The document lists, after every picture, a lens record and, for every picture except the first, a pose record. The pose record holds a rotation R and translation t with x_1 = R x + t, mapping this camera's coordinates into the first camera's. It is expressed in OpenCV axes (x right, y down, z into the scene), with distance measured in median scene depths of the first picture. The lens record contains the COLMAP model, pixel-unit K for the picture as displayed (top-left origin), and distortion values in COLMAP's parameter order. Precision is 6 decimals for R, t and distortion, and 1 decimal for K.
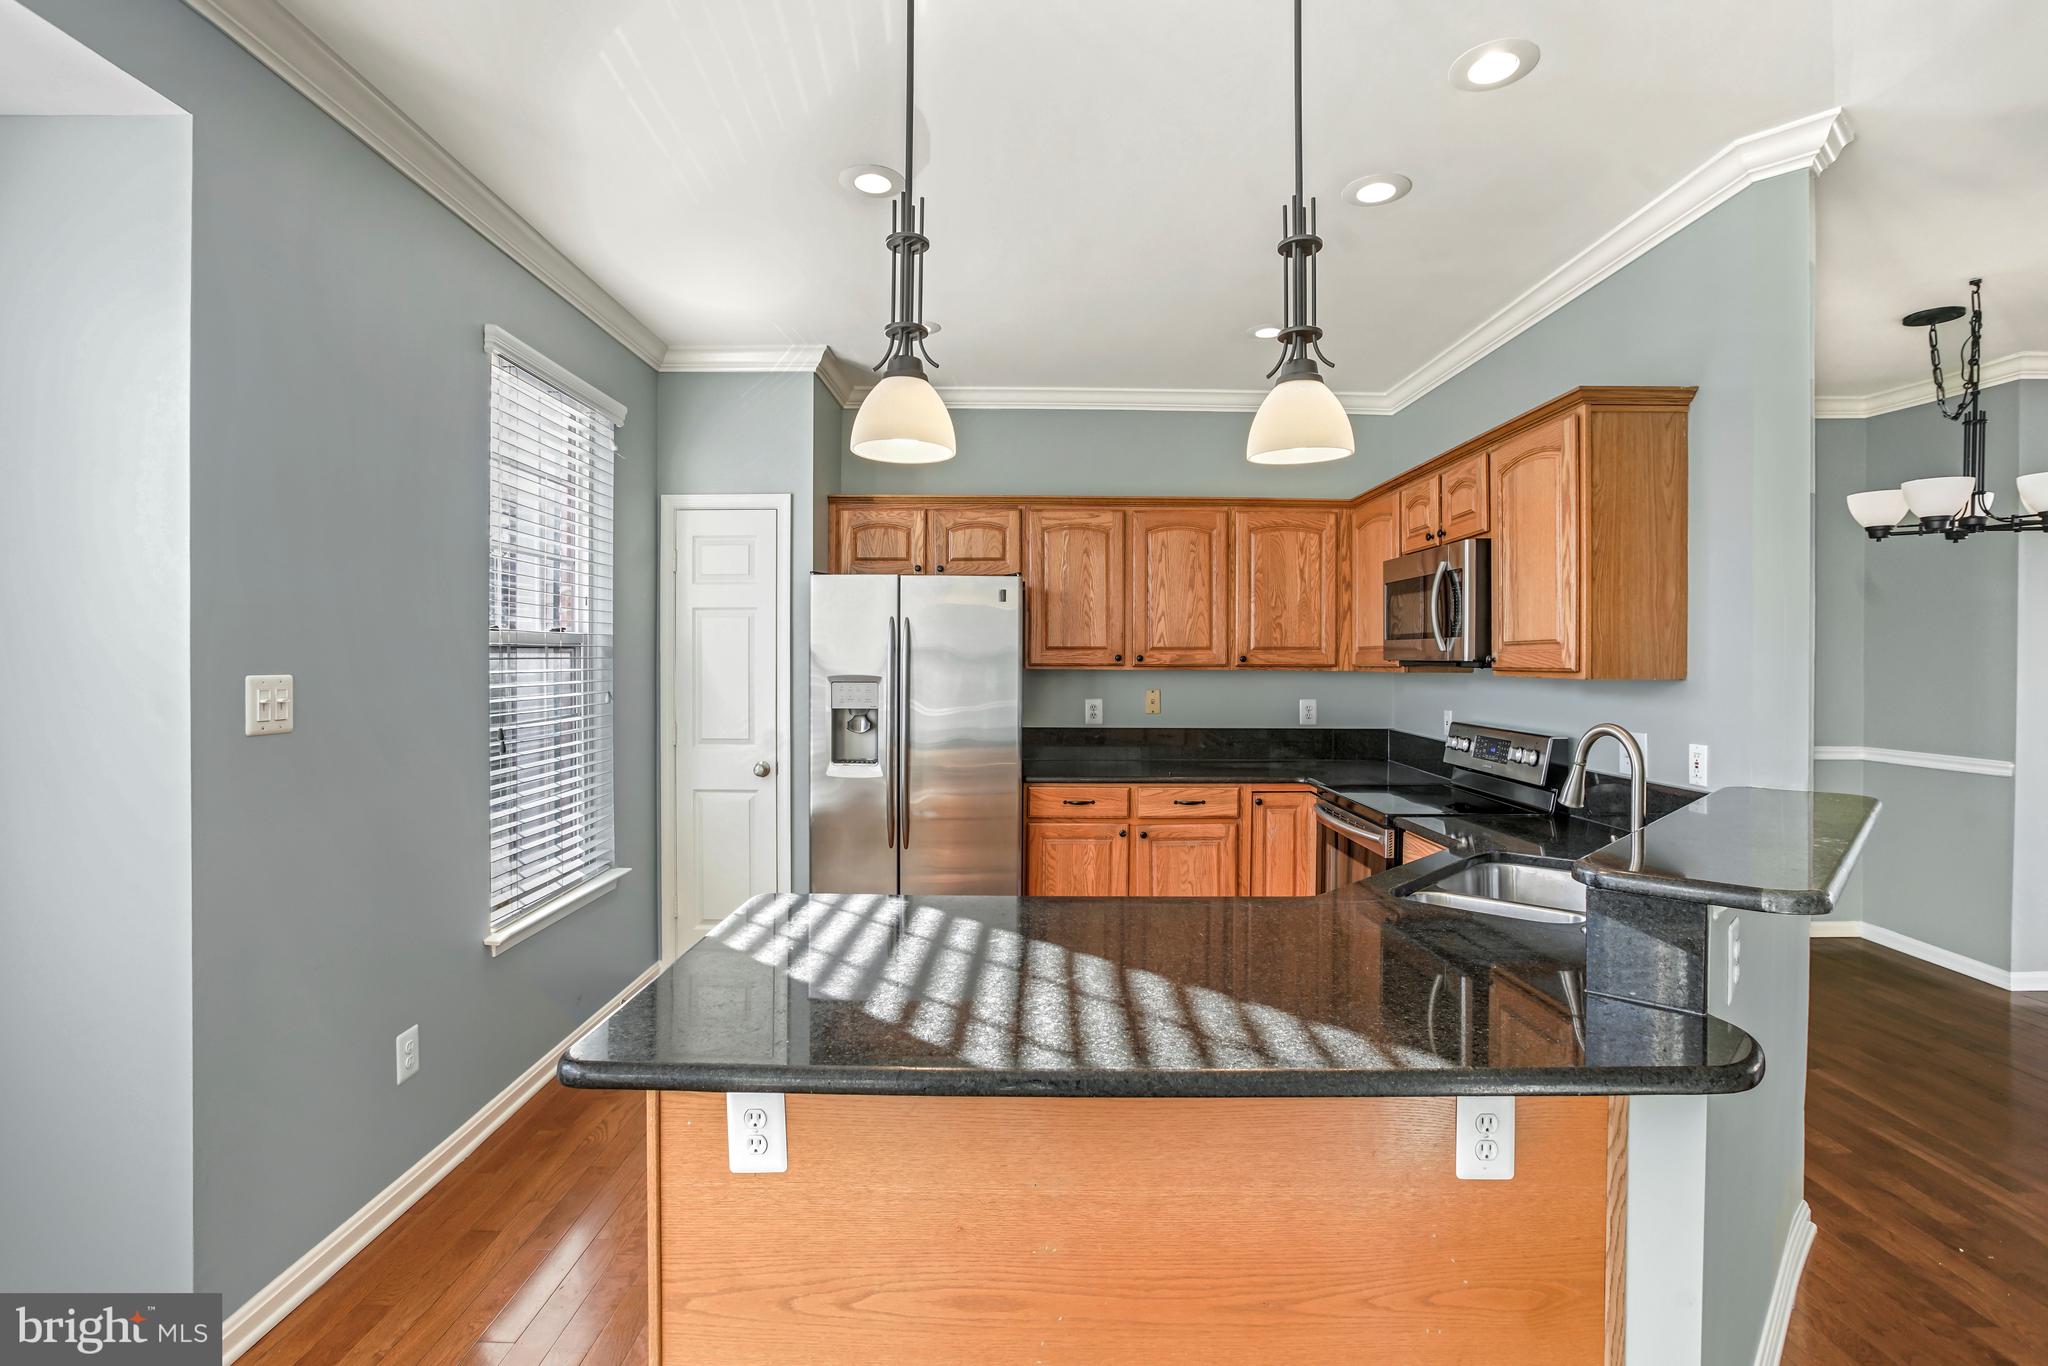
lens RADIAL K [[994.0, 0, 1031.6], [0, 994.0, 662.8], [0, 0, 1]] dist [-0.029906, 0.004495]
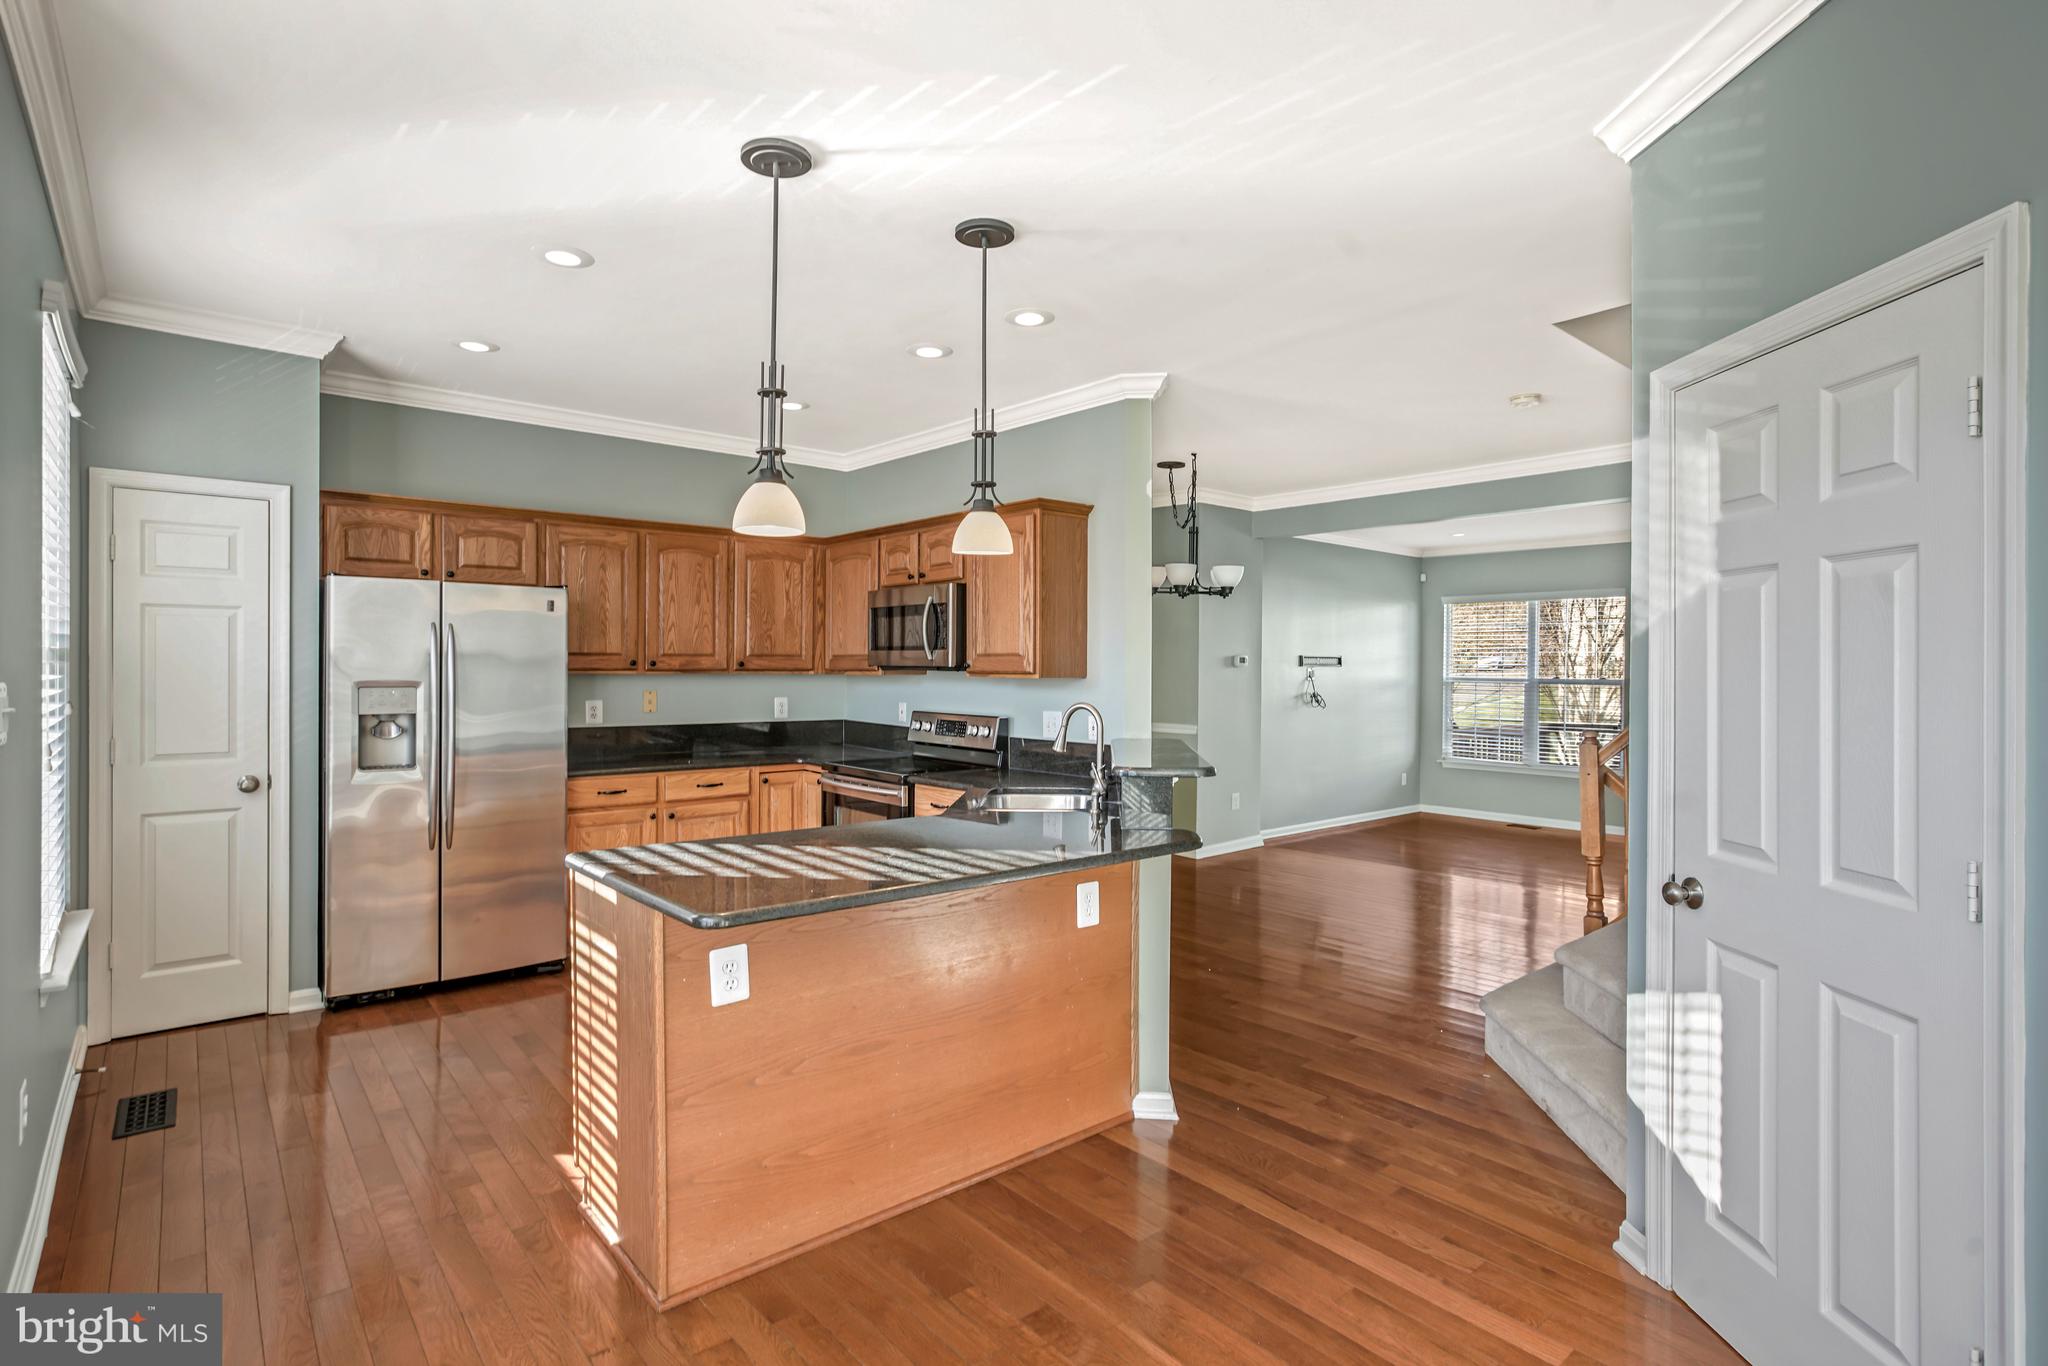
lens RADIAL K [[1004.7, 0, 1023.2], [0, 1004.7, 681.2], [0, 0, 1]] dist [-0.026024, 0.000839]
pose [[0.778446, -0.009098, 0.627645, -0.303463], [-0.001047, 0.999875, 0.015791, -0.002915], [-0.627711, -0.012949, 0.778339, -0.166930]]
